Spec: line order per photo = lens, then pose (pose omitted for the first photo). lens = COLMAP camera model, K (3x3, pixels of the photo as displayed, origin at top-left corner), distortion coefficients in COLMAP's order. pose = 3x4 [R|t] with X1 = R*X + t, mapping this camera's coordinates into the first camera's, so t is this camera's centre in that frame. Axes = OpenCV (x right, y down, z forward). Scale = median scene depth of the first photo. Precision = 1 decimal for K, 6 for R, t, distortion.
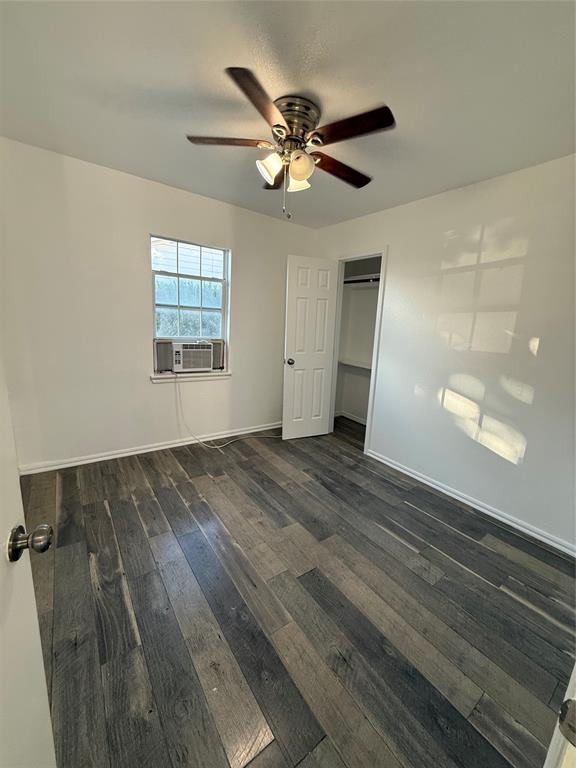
lens RADIAL K [[305.2, 0, 291.7], [0, 305.2, 380.5], [0, 0, 1]] dist [-0.001637, 0.001164]
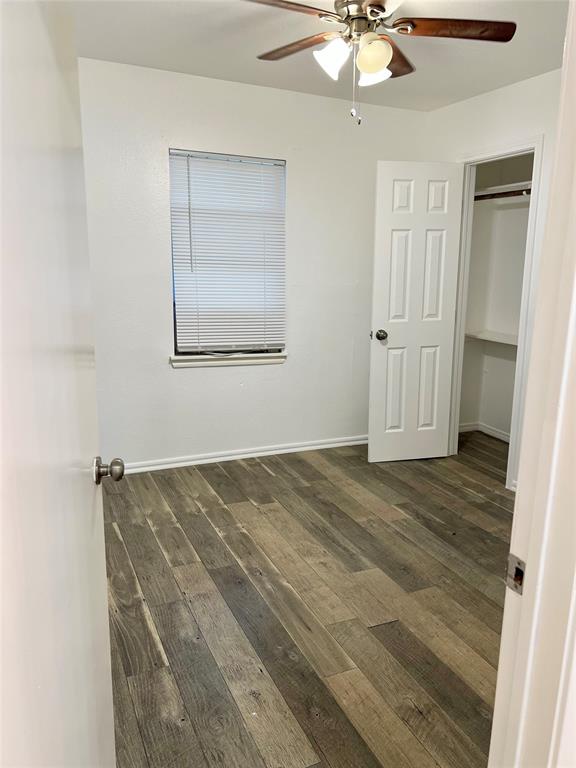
lens RADIAL K [[577.0, 0, 288.6], [0, 577.0, 384.5], [0, 0, 1]] dist [0.049318, -0.055878]
pose [[0.978362, 0.004543, -0.206849, 0.112259], [-0.004093, 0.999988, 0.002607, 0.074074], [0.206858, -0.001704, 0.978369, -0.365346]]
